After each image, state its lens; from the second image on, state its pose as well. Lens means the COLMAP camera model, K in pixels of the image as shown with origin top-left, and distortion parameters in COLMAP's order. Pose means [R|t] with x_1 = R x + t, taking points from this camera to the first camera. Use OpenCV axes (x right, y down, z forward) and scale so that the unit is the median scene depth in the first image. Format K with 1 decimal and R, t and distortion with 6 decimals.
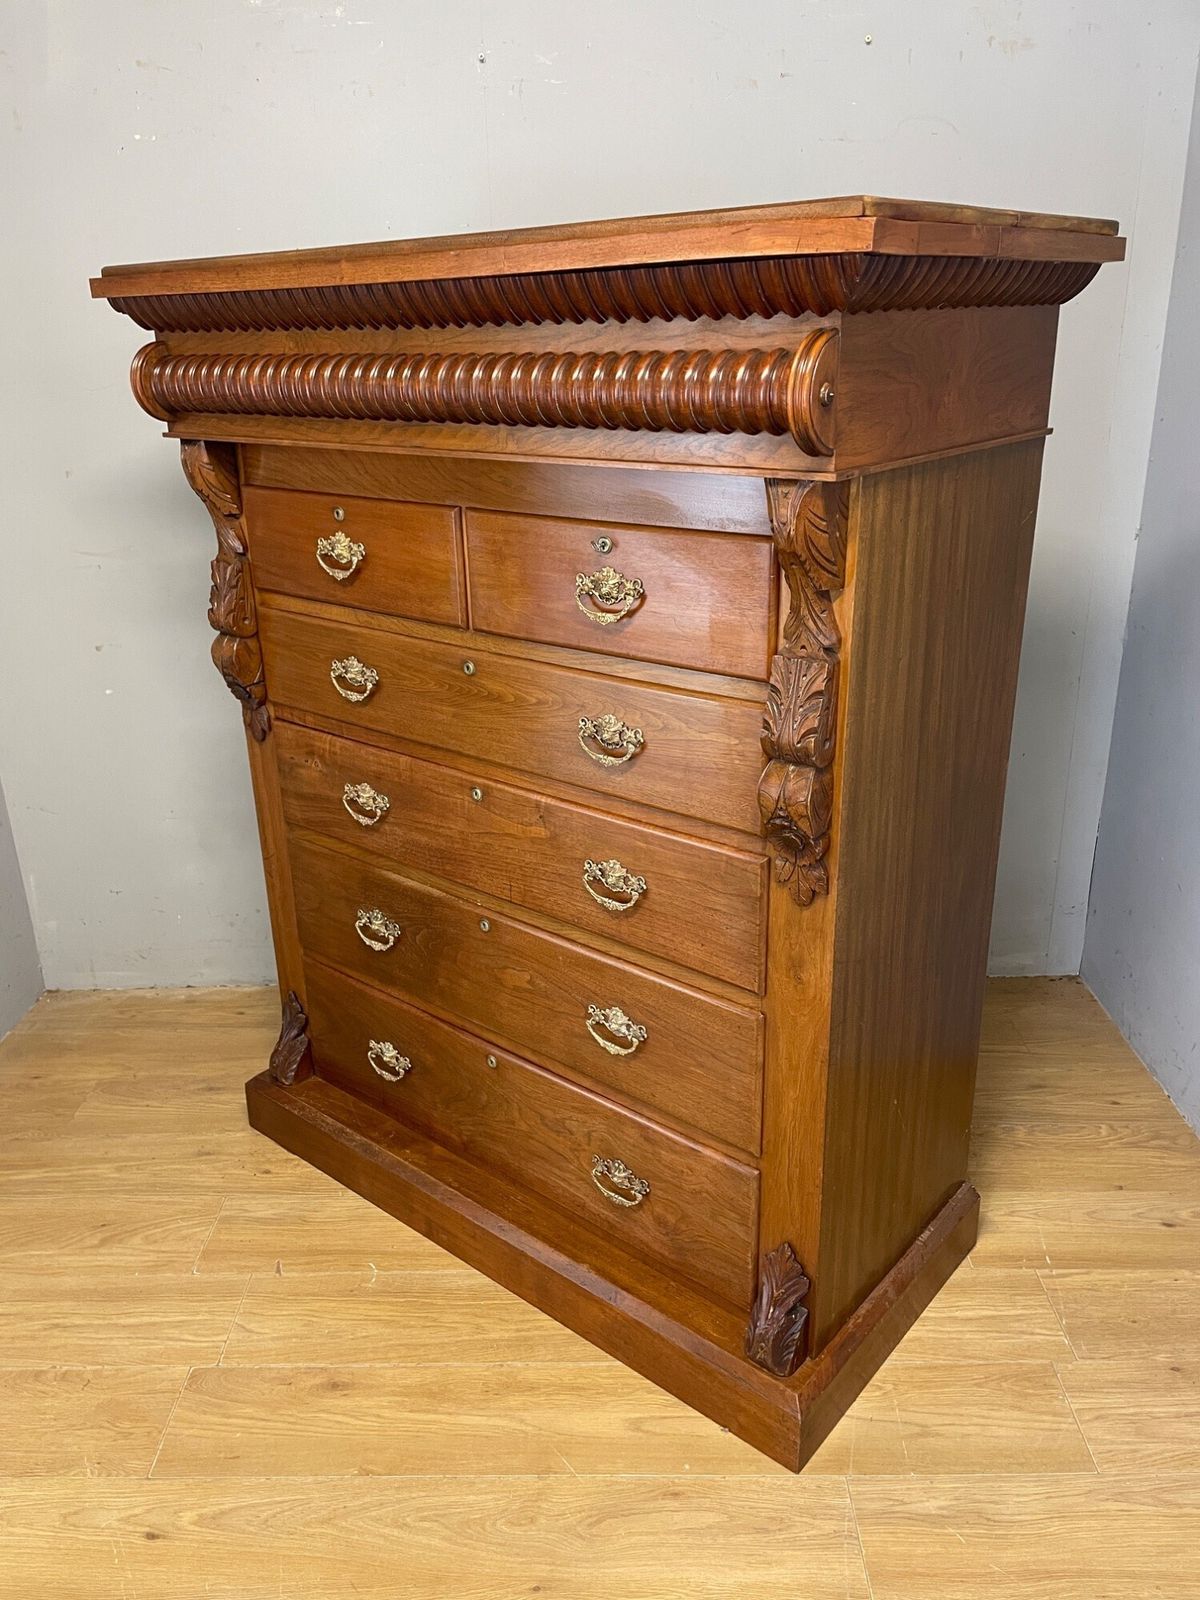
lens RADIAL K [[1215.3, 0, 590.2], [0, 1215.3, 800.8], [0, 0, 1]] dist [0.083526, -0.106613]
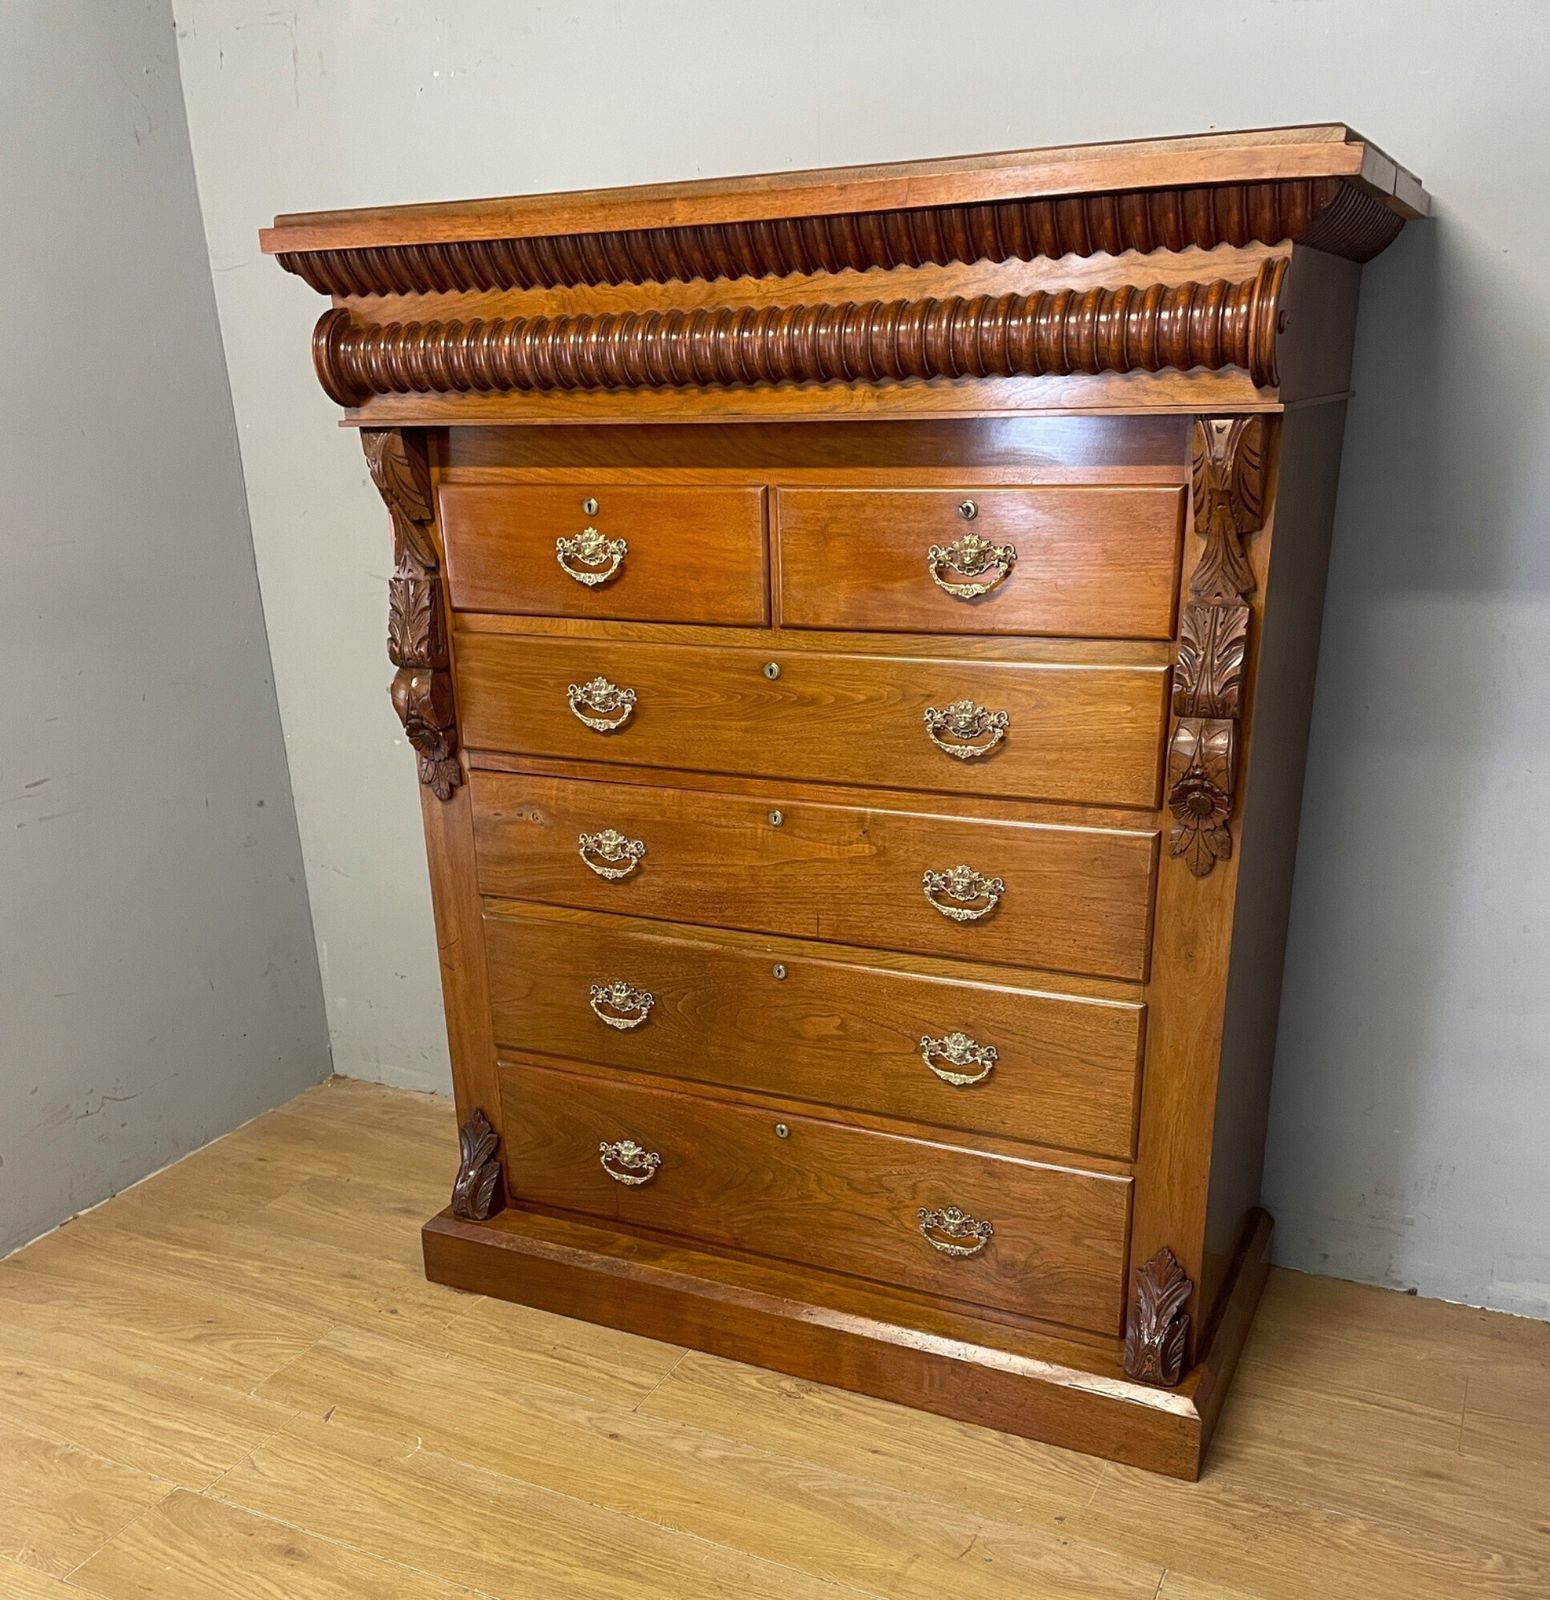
lens RADIAL K [[1574.5, 0, 756.8], [0, 1574.5, 1021.3], [0, 0, 1]] dist [0.047034, 0.000000]
pose [[0.969890, -0.092708, 0.225207, -0.393169], [0.090127, 0.995693, 0.021739, 0.120573], [-0.226253, -0.000787, 0.974068, -0.129225]]
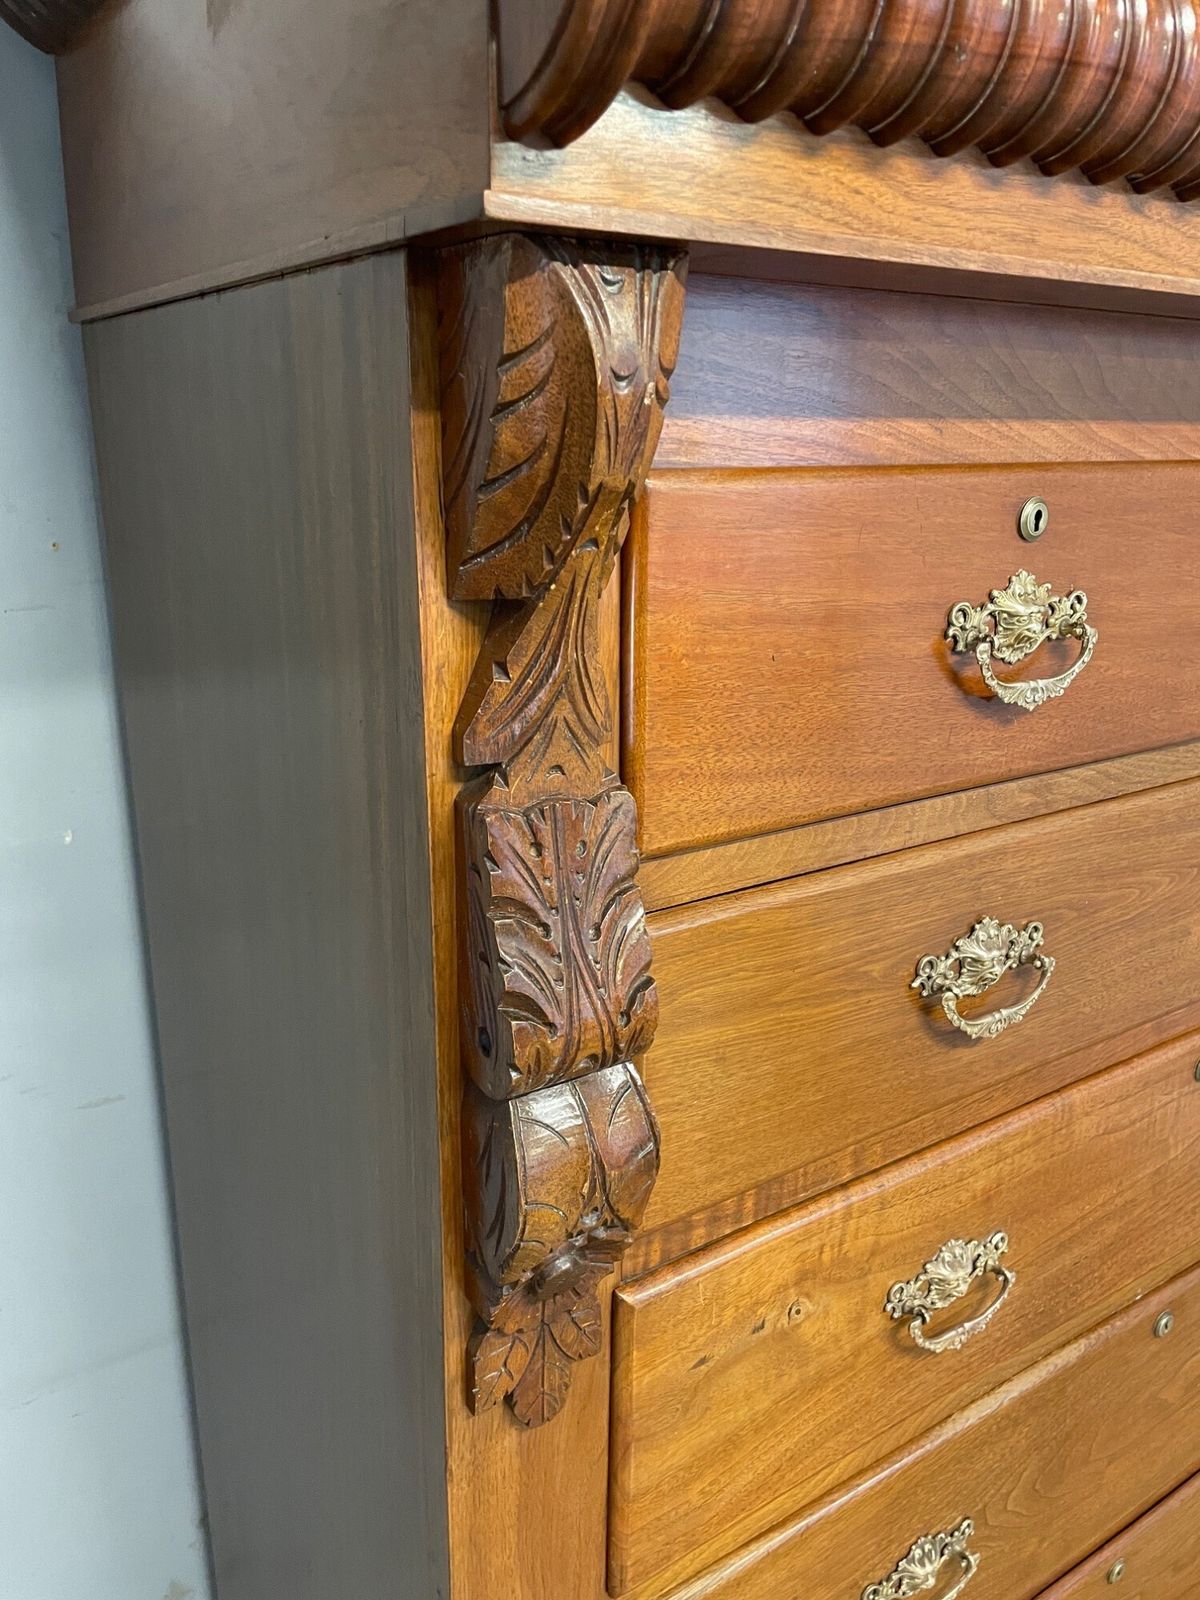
lens RADIAL K [[1215.3, 0, 602.3], [0, 1215.3, 800.2], [0, 0, 1]] dist [0.083526, -0.106613]
pose [[0.271688, -0.254633, 0.928088, -0.596828], [0.331330, 0.930156, 0.158208, -0.265234], [-0.903552, 0.264520, 0.337080, 1.053227]]
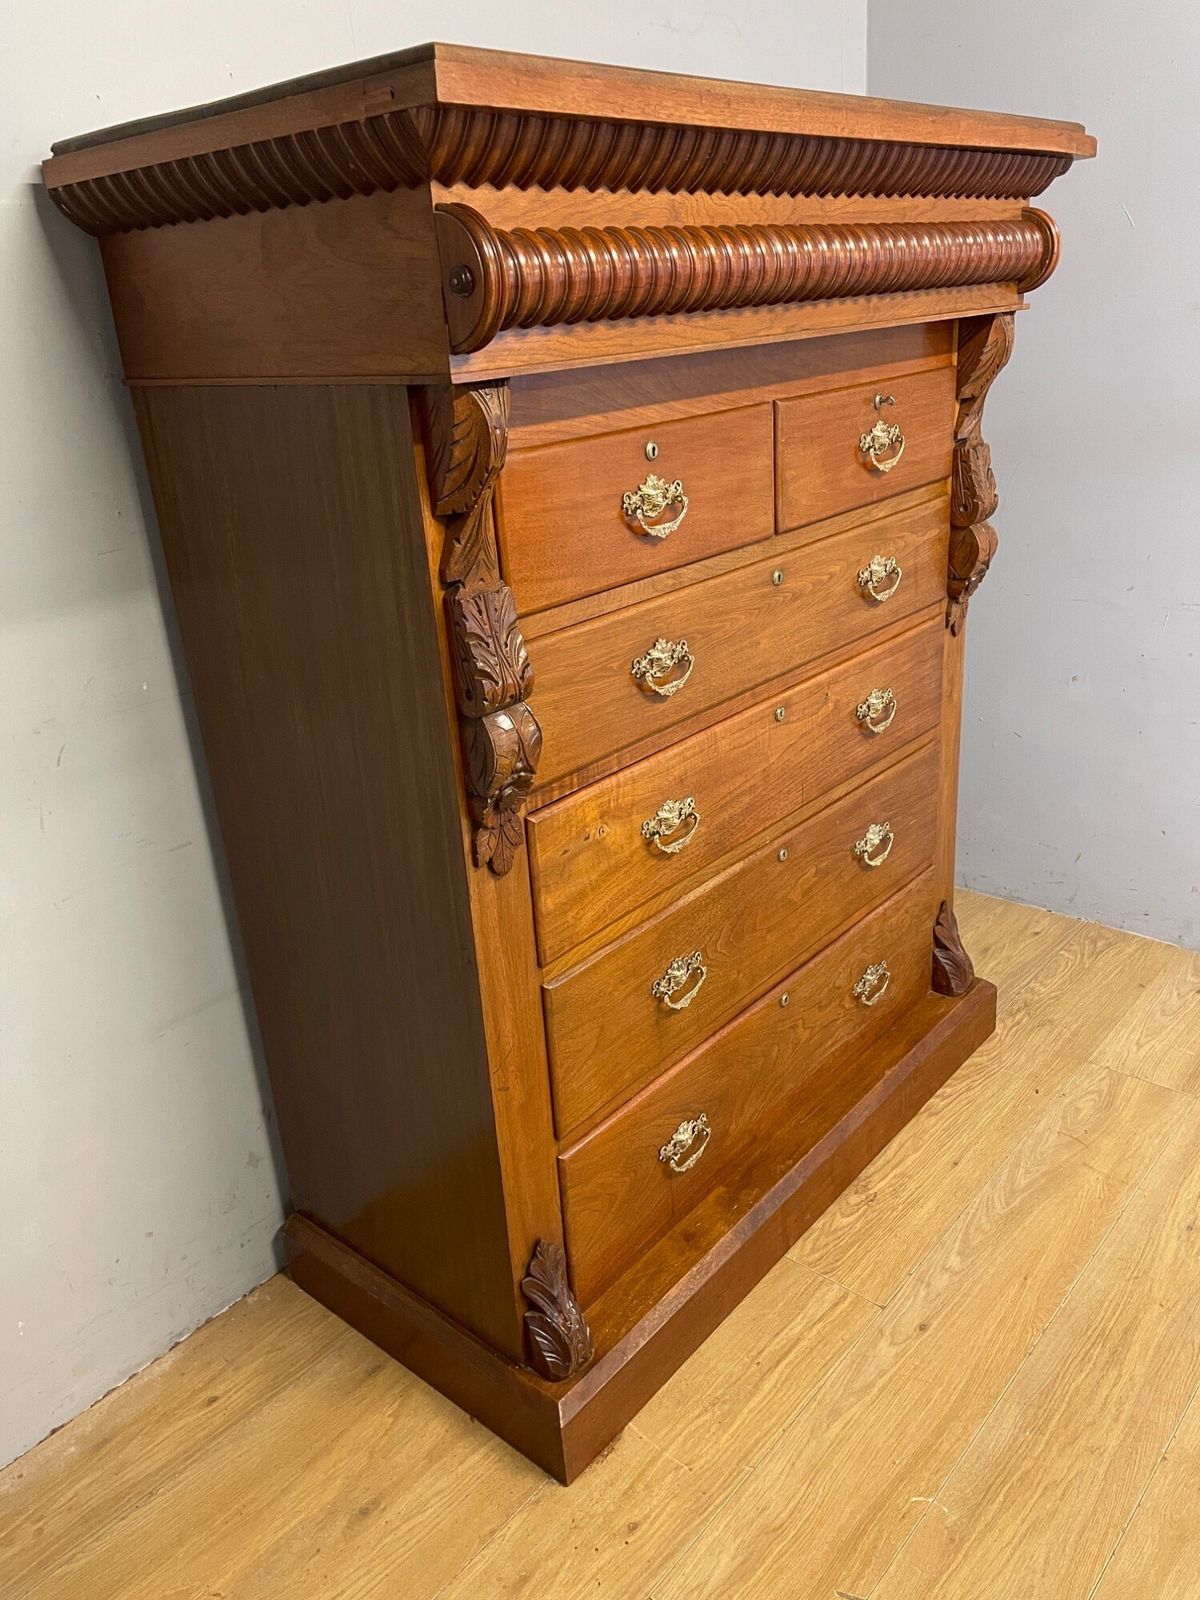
lens RADIAL K [[1215.3, 0, 603.0], [0, 1215.3, 793.3], [0, 0, 1]] dist [0.083526, -0.106613]
pose [[0.009402, -0.351324, 0.936207, -1.028502], [0.421914, 0.850222, 0.314820, -0.317026], [-0.906587, 0.392039, 0.156222, 1.030989]]
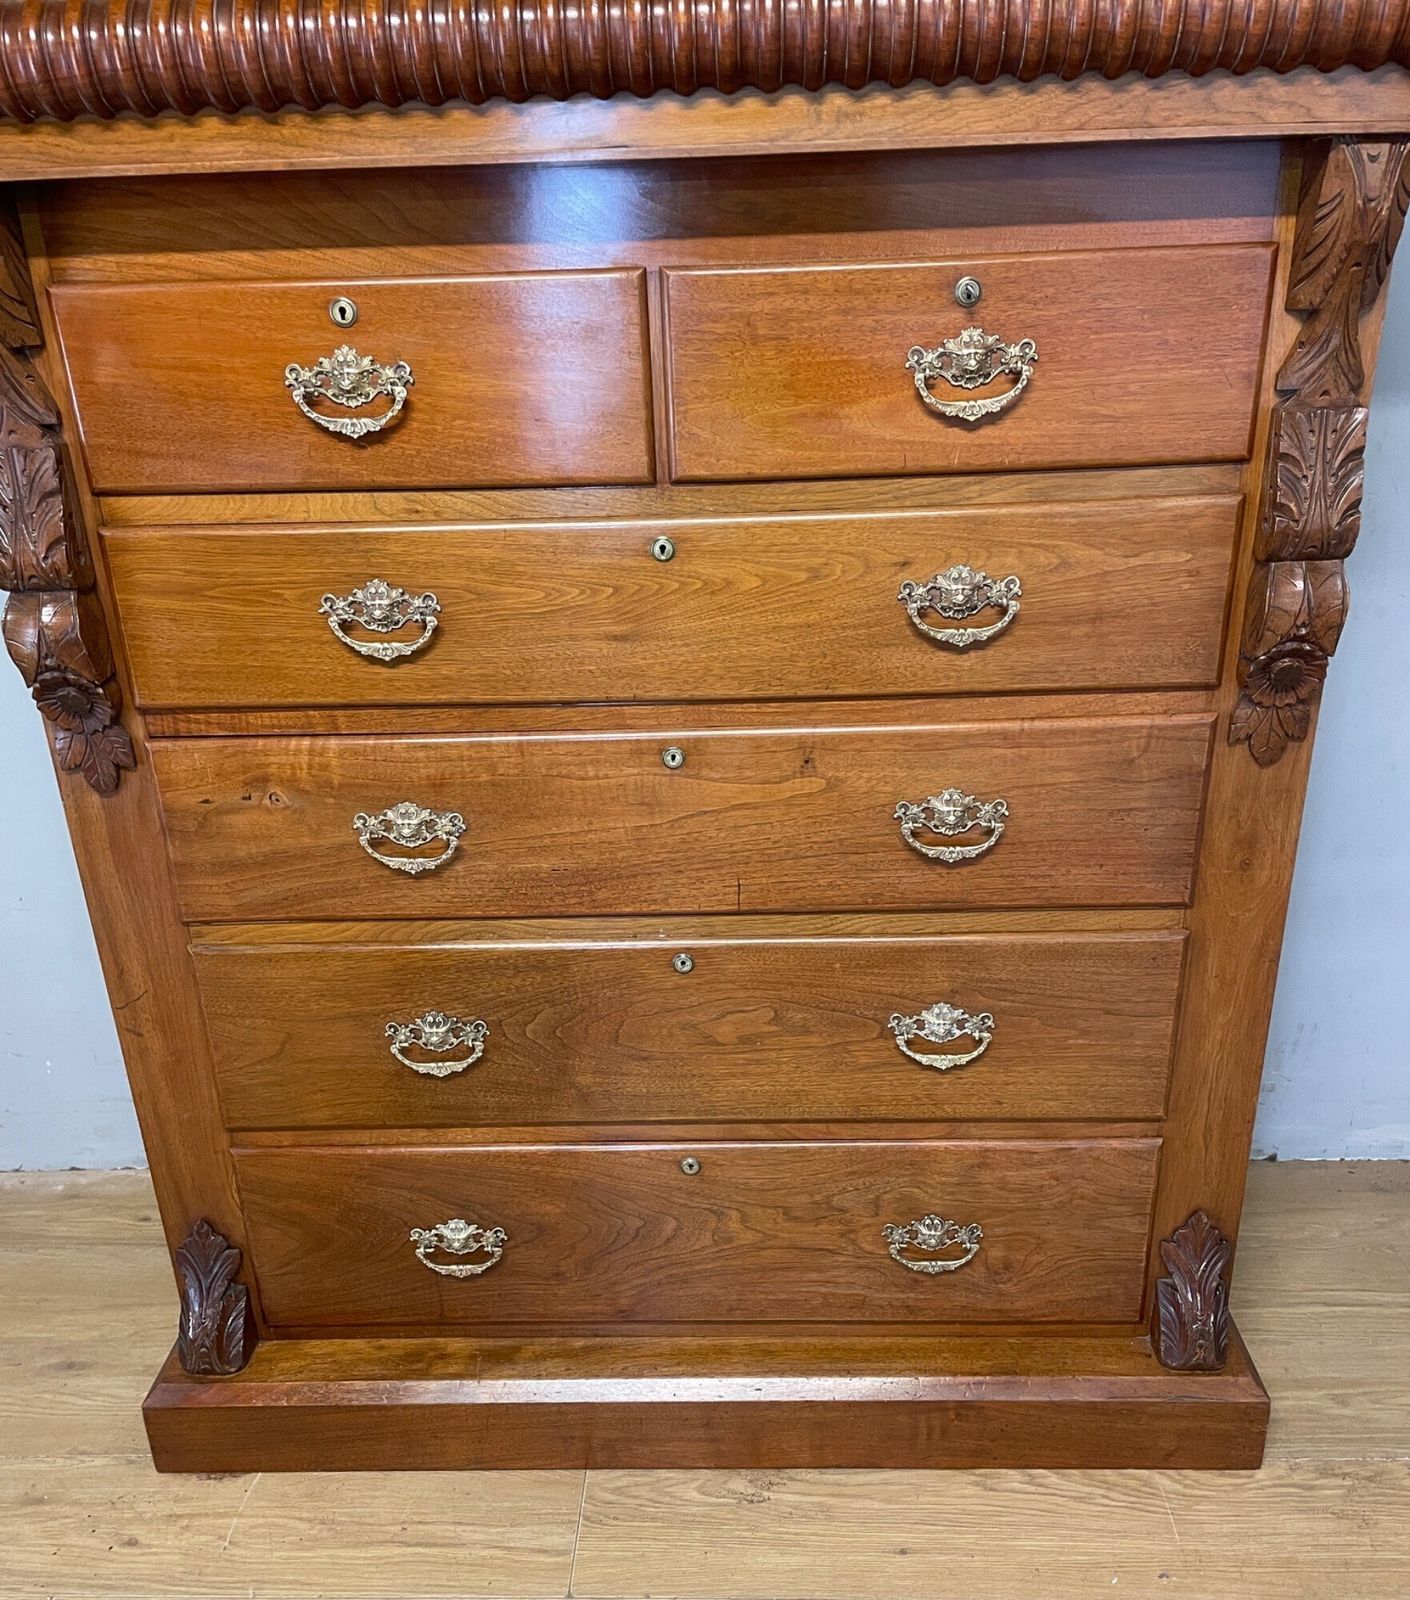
lens RADIAL K [[1428.9, 0, 707.8], [0, 1428.9, 932.0], [0, 0, 1]] dist [0.075760, -0.097840]
pose [[0.779924, -0.266243, 0.566422, -0.543045], [0.235755, 0.963321, 0.128184, -0.009316], [-0.579774, 0.033563, 0.814086, 0.394926]]
